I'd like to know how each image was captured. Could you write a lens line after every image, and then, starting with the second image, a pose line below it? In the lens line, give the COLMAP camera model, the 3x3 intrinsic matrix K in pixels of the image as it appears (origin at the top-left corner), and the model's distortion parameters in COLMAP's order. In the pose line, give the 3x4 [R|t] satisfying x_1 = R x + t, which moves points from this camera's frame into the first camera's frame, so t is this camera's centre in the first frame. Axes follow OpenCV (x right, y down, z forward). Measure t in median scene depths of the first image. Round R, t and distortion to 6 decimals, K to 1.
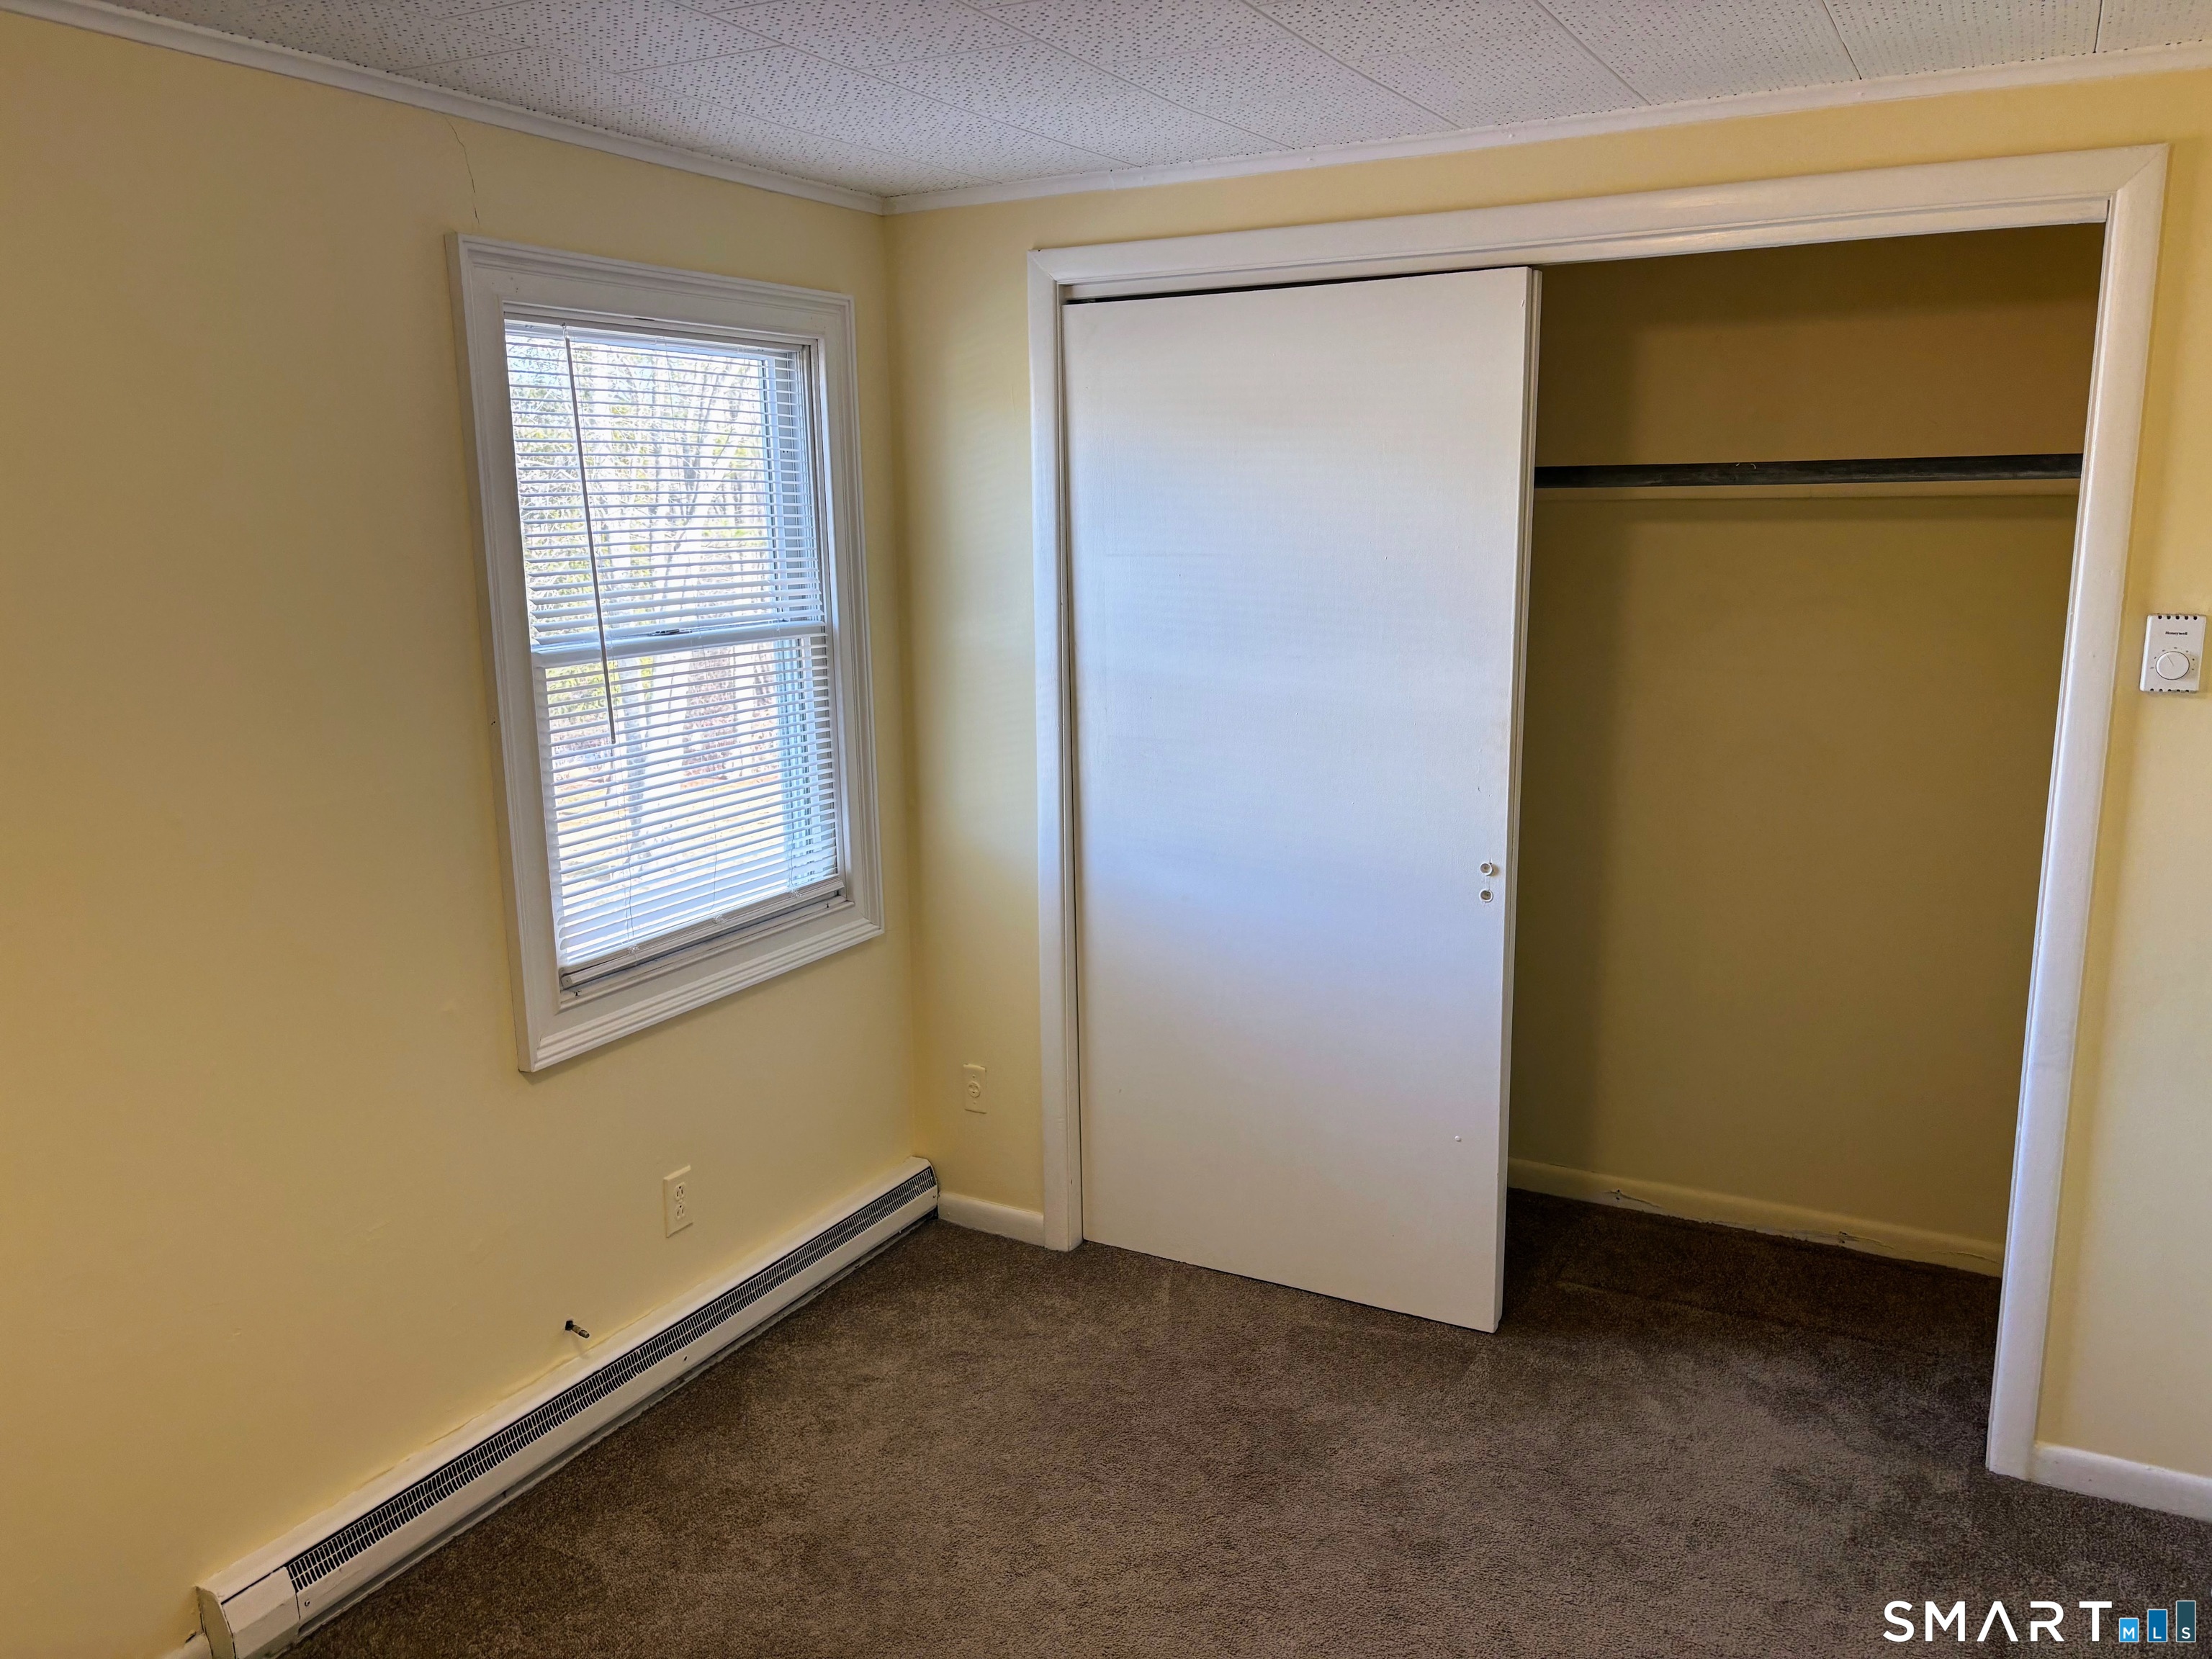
lens RADIAL K [[1709.8, 0, 1111.7], [0, 1709.8, 848.4], [0, 0, 1]] dist [0.042211, -0.000985]
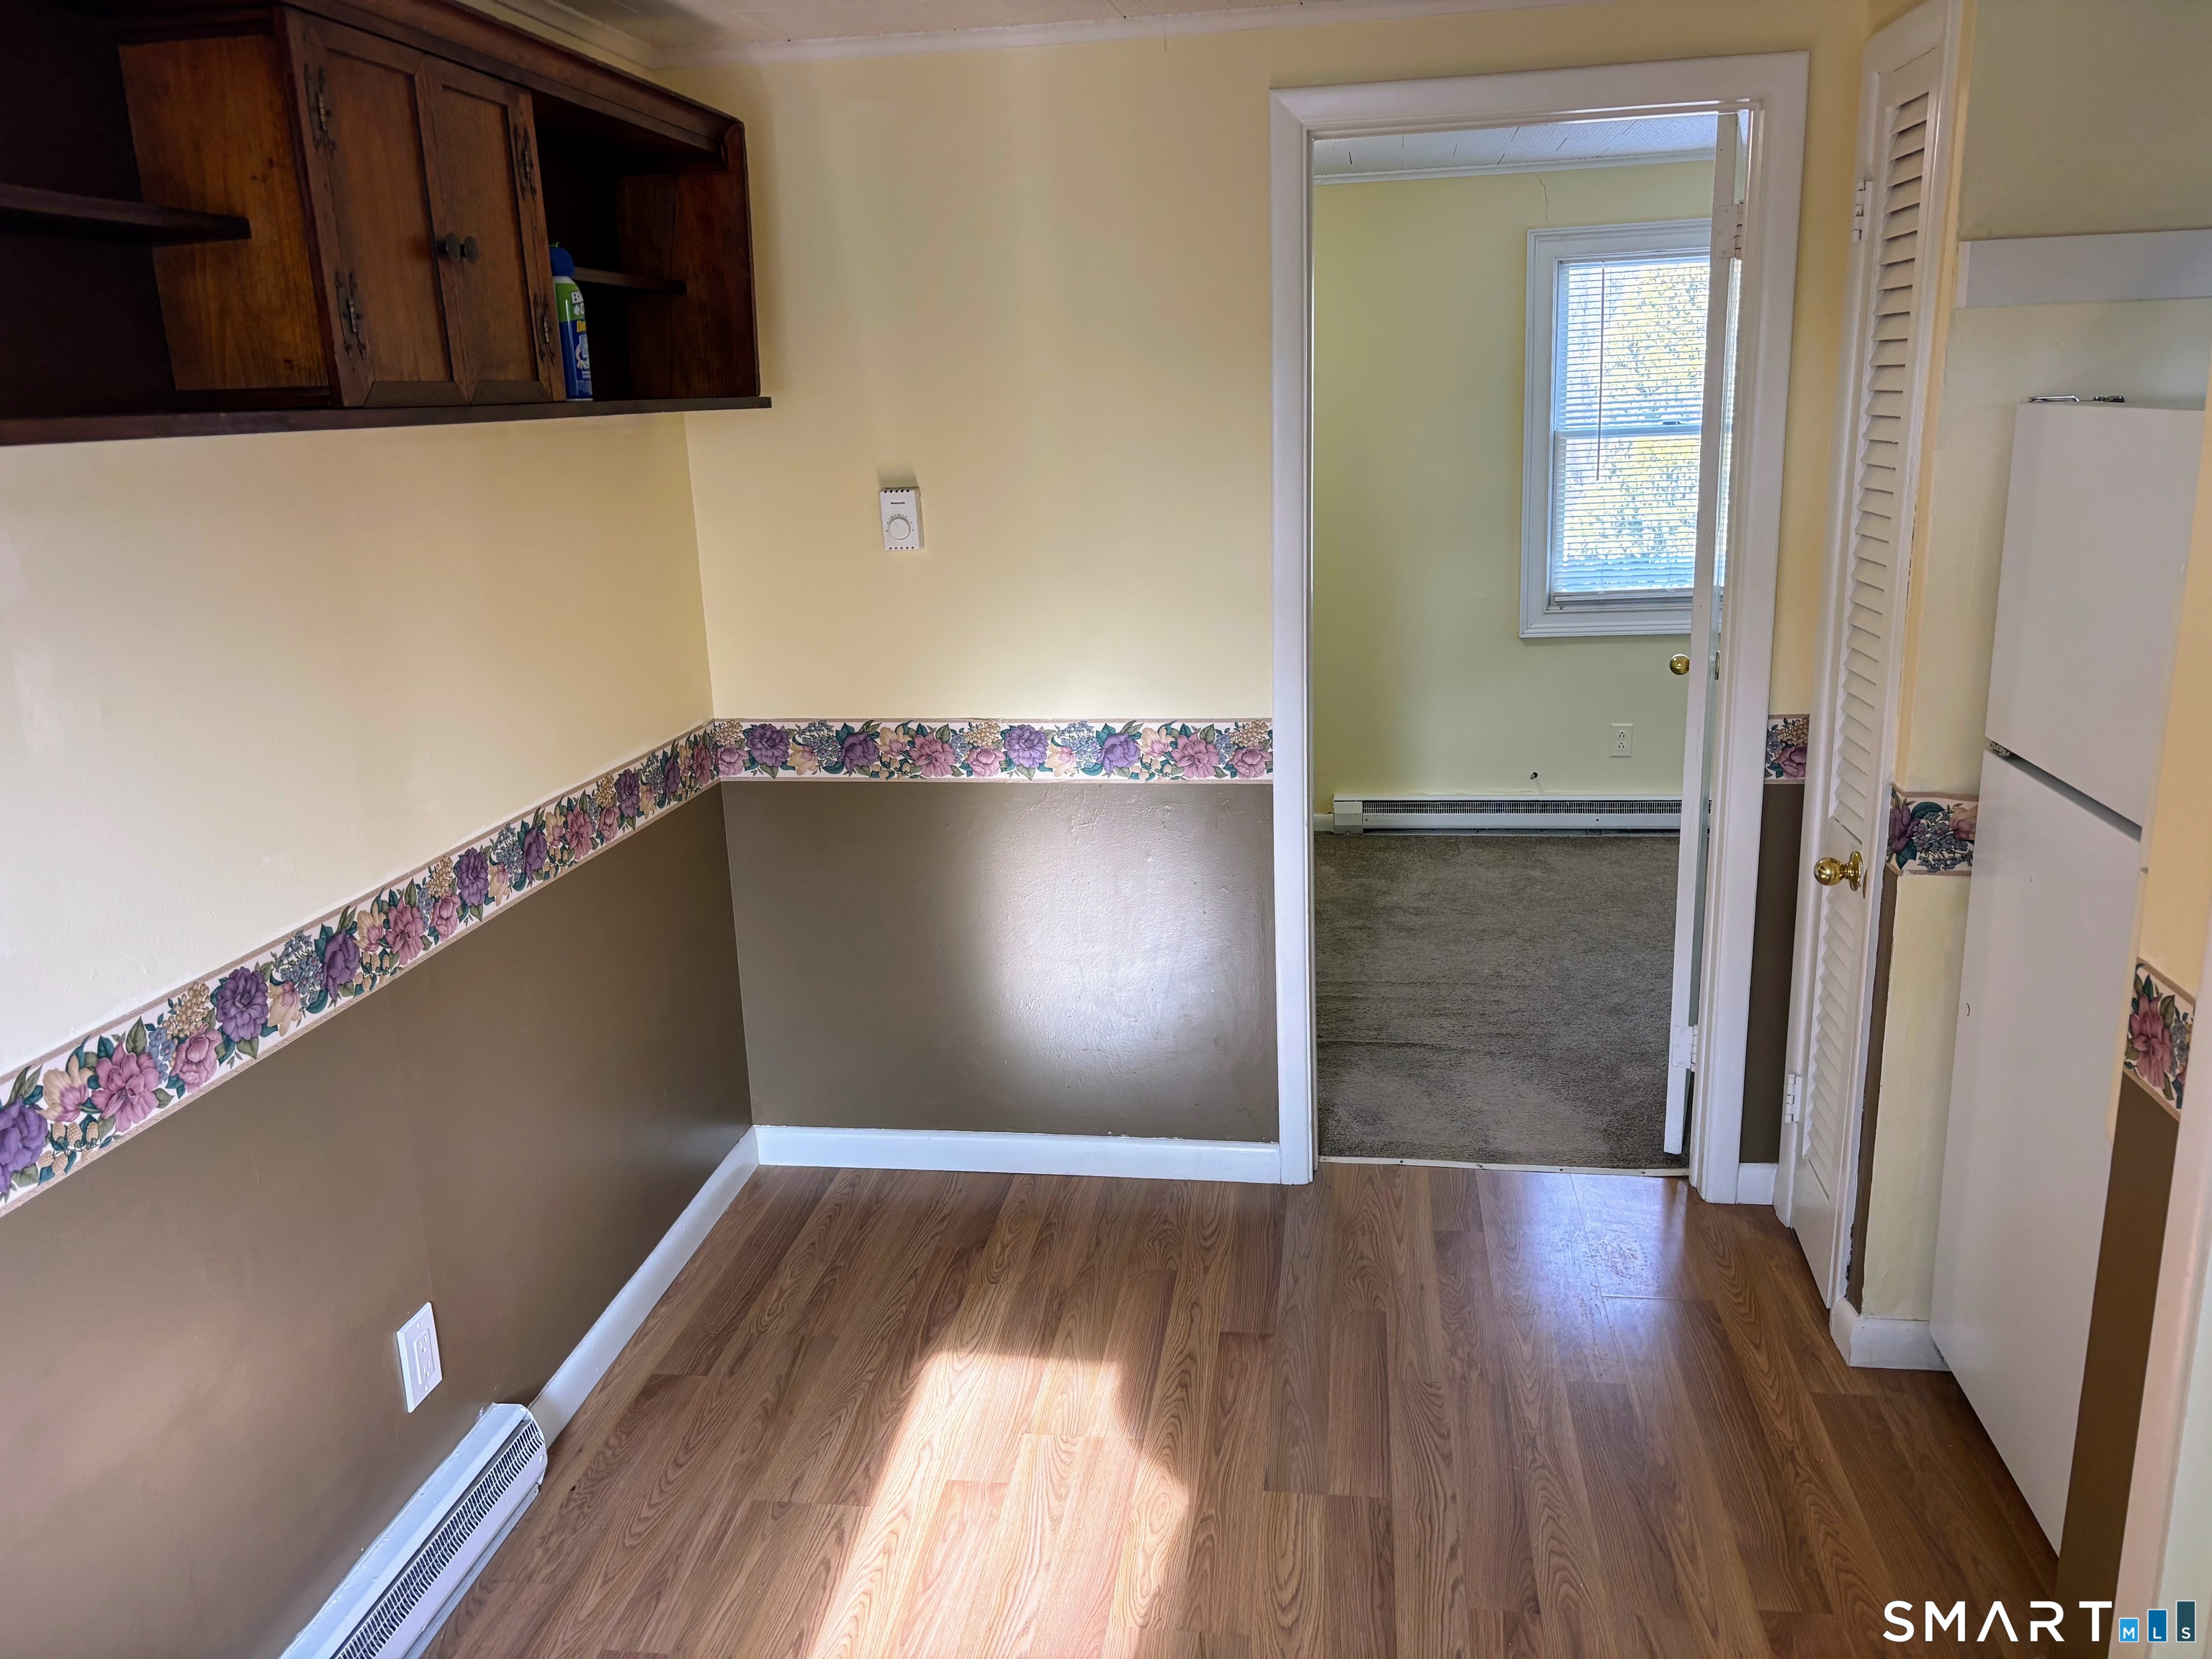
lens RADIAL K [[1709.8, 0, 1100.6], [0, 1709.8, 830.5], [0, 0, 1]] dist [0.042211, -0.000985]
pose [[0.333374, 0.233090, -0.913526, 1.446755], [-0.146517, 0.969993, 0.194029, 0.028922], [0.931340, 0.069162, 0.357522, -0.193969]]
